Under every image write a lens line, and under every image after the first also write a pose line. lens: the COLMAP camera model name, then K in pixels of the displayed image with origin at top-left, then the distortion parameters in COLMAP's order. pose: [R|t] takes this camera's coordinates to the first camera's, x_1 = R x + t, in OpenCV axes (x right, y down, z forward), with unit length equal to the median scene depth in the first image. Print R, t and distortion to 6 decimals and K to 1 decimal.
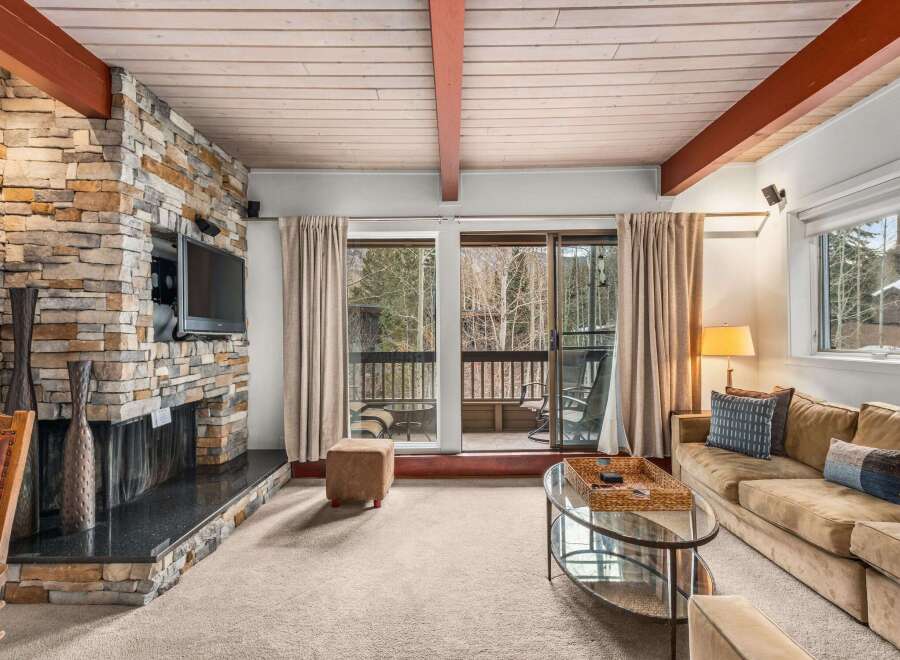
lens RADIAL K [[468.7, 0, 452.4], [0, 468.7, 332.6], [0, 0, 1]] dist [0.016299, -0.000139]
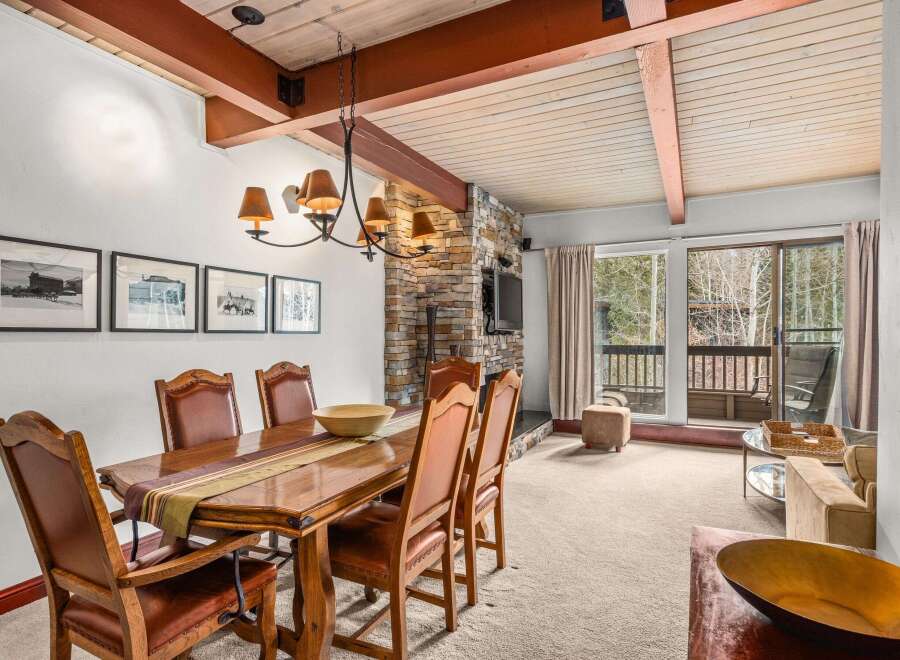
lens RADIAL K [[494.7, 0, 444.9], [0, 494.7, 334.9], [0, 0, 1]] dist [0.004320, 0.000183]
pose [[0.892615, 0.006727, -0.450770, 0.040633], [0.000427, 0.999876, 0.015767, -0.007365], [0.450820, -0.014267, 0.892501, -0.511104]]
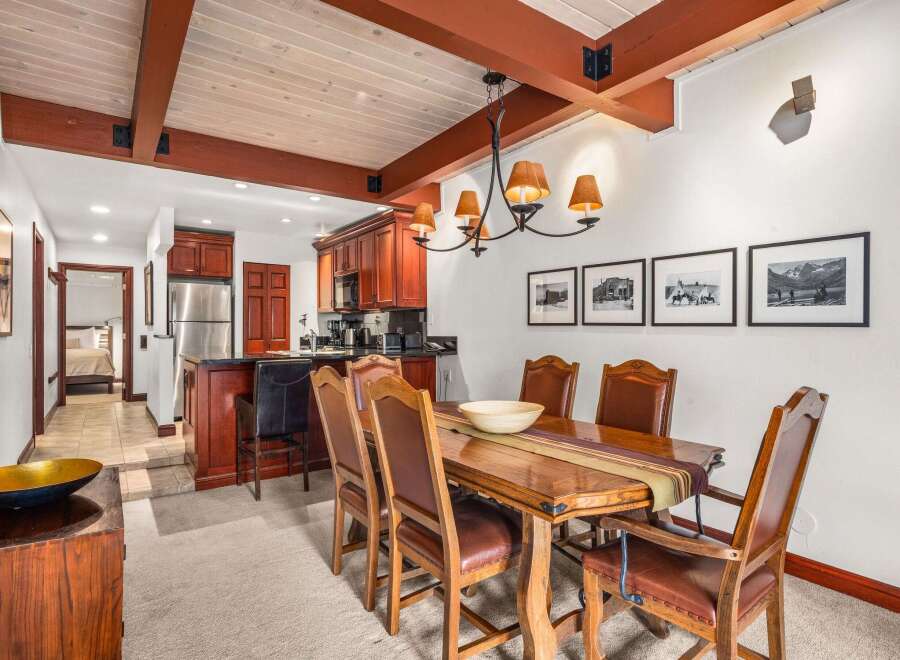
lens RADIAL K [[494.7, 0, 453.4], [0, 494.7, 327.4], [0, 0, 1]] dist [0.004320, 0.000183]
pose [[-0.814583, -0.003014, -0.580039, 0.054351], [0.003821, 0.999937, -0.010562, 0.011867], [0.580034, -0.010820, -0.814520, 0.534897]]
